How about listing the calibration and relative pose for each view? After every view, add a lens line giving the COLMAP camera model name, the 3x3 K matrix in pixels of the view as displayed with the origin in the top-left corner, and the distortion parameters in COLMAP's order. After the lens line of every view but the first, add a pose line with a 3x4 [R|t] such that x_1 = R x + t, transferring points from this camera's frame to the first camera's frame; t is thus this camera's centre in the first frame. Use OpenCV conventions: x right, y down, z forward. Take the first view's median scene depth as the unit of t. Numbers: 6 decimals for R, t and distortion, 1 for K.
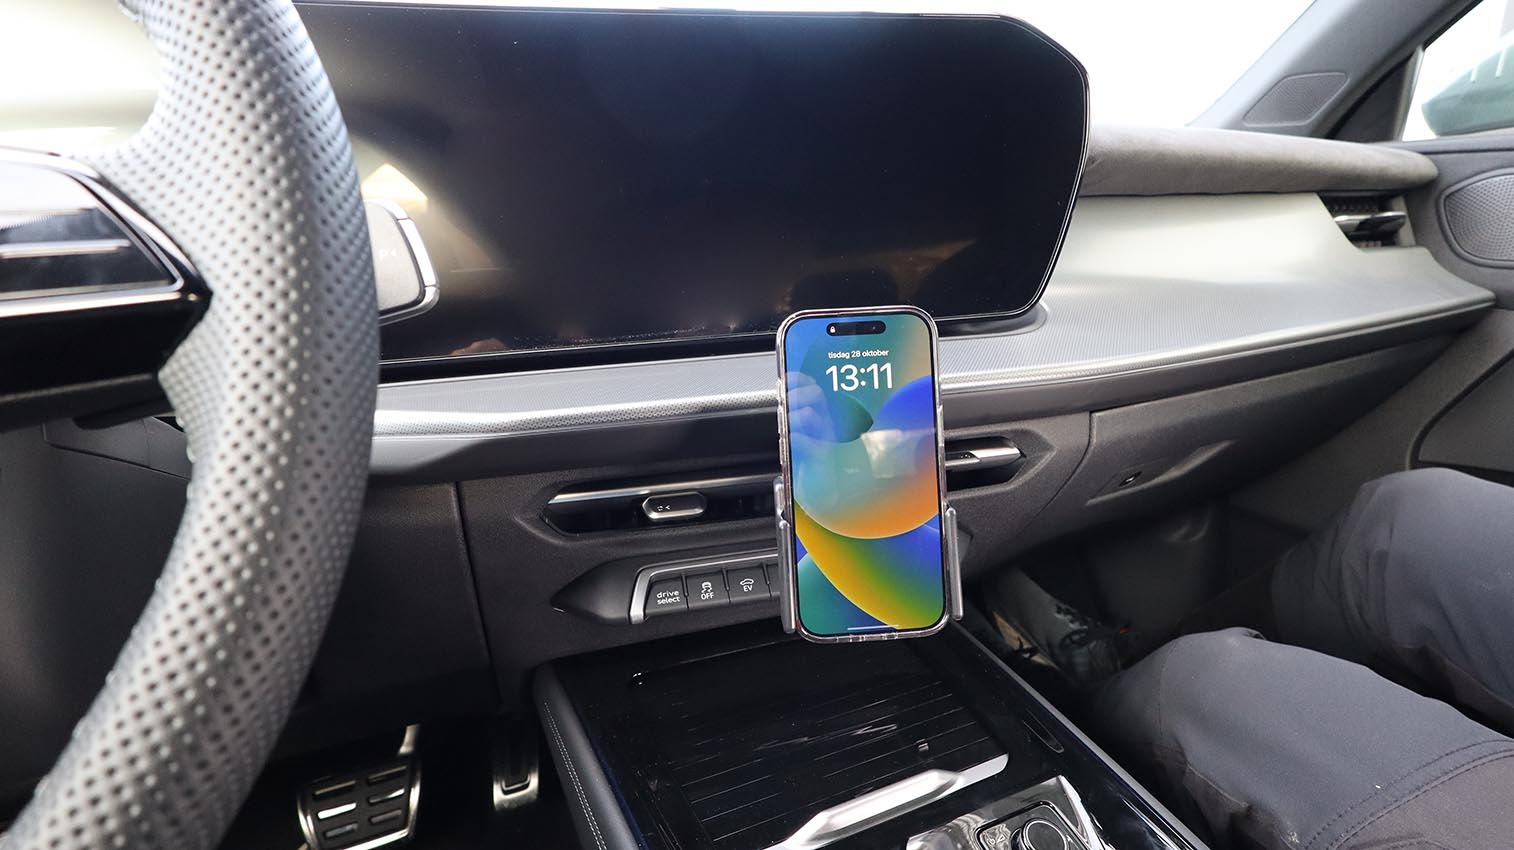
lens RADIAL K [[702.9, 0, 757.0], [0, 702.9, 425.0], [0, 0, 1]] dist [0.001613, 0.000655]
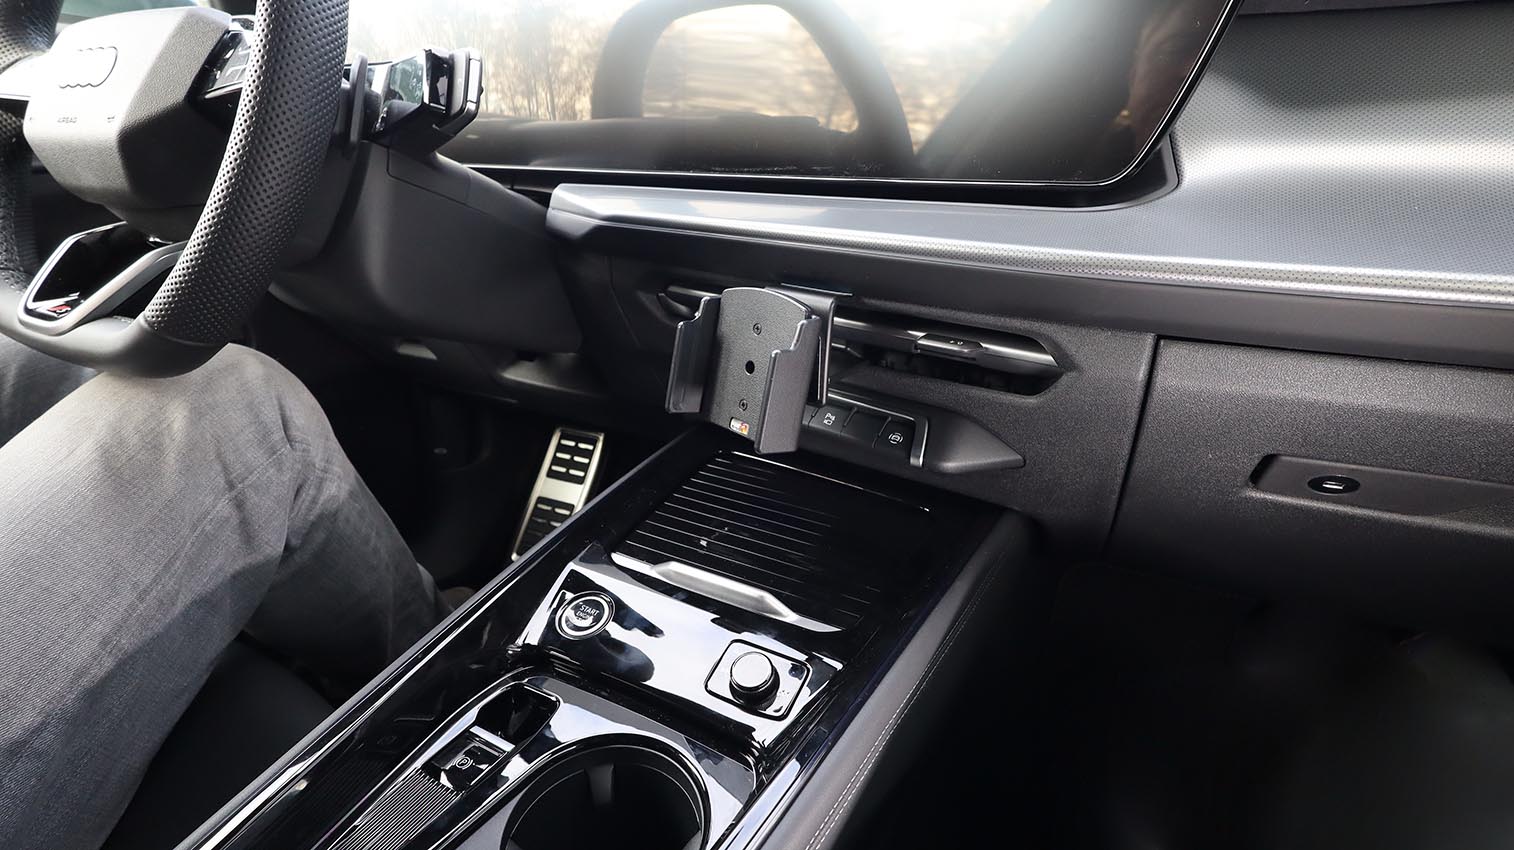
lens RADIAL K [[702.9, 0, 757.0], [0, 702.9, 425.0], [0, 0, 1]] dist [0.001613, 0.000655]
pose [[0.620466, 0.339408, -0.706982, 0.798994], [-0.216189, 0.940590, 0.261825, -0.034269], [0.753846, -0.009611, 0.656981, 0.229342]]
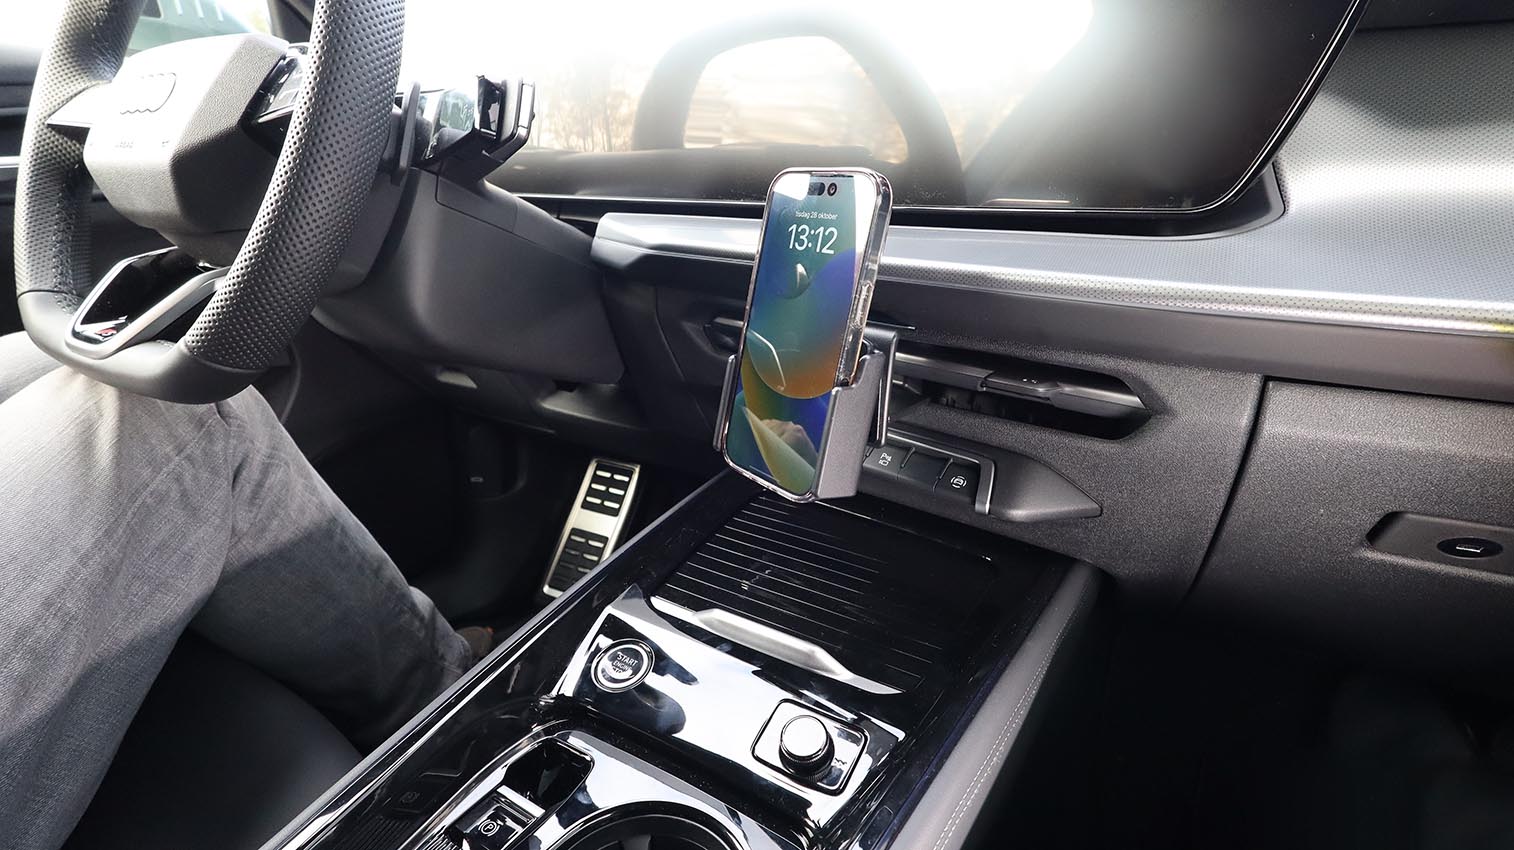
lens RADIAL K [[702.9, 0, 757.0], [0, 702.9, 425.0], [0, 0, 1]] dist [0.001613, 0.000655]
pose [[0.581424, 0.318200, -0.748796, 0.737235], [-0.223785, 0.947395, 0.228830, -0.021609], [0.782219, 0.034522, 0.622046, 0.245983]]
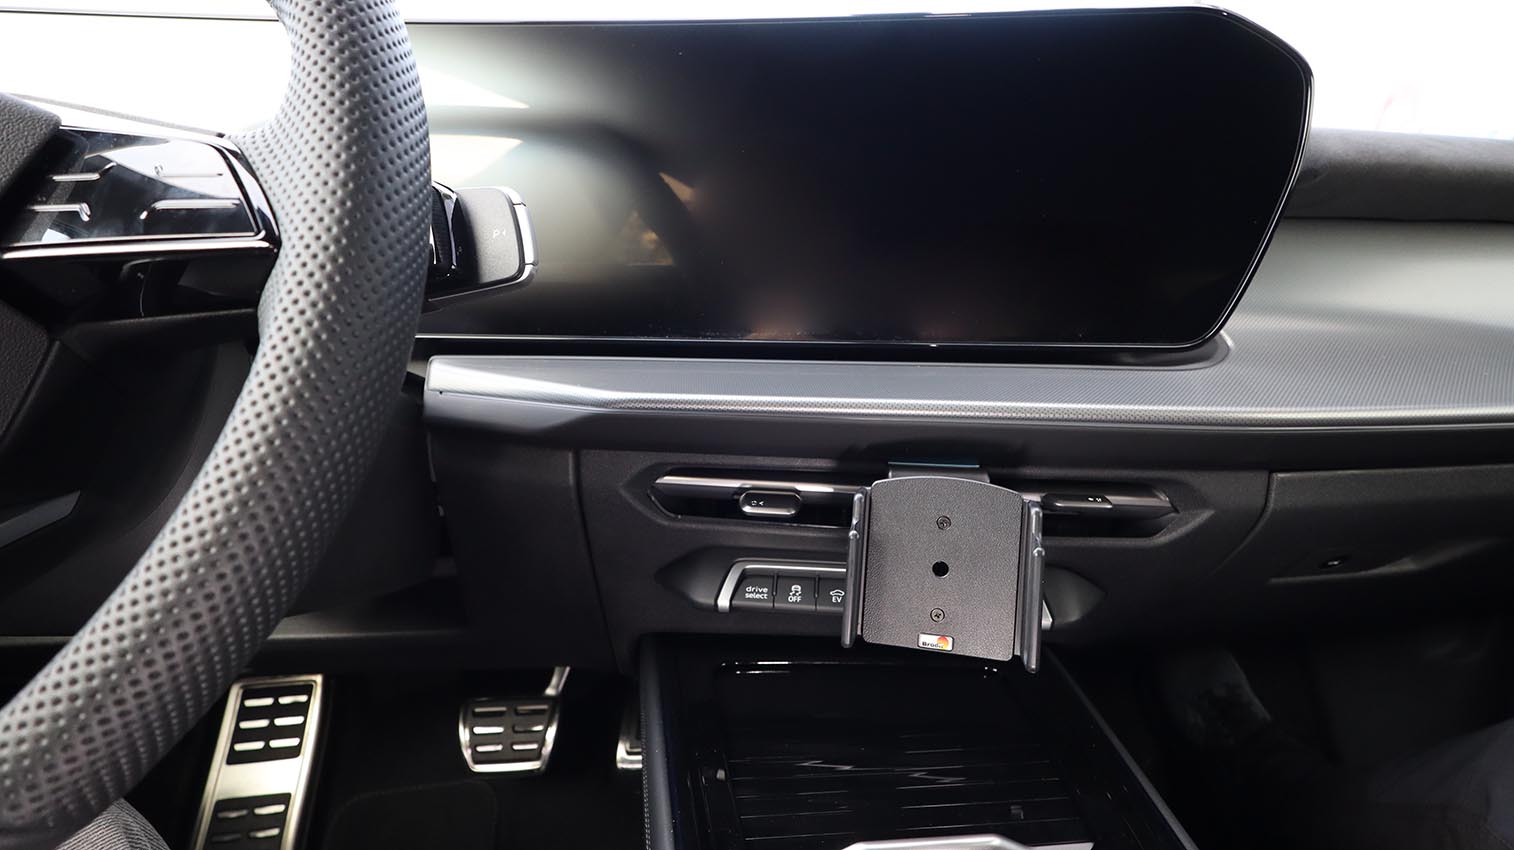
lens RADIAL K [[702.9, 0, 757.0], [0, 702.9, 425.0], [0, 0, 1]] dist [0.001613, 0.000655]
pose [[0.950219, 0.122484, -0.286498, 0.134456], [-0.128362, 0.991726, -0.001749, 0.007440], [0.283914, 0.038437, 0.958079, 0.022200]]
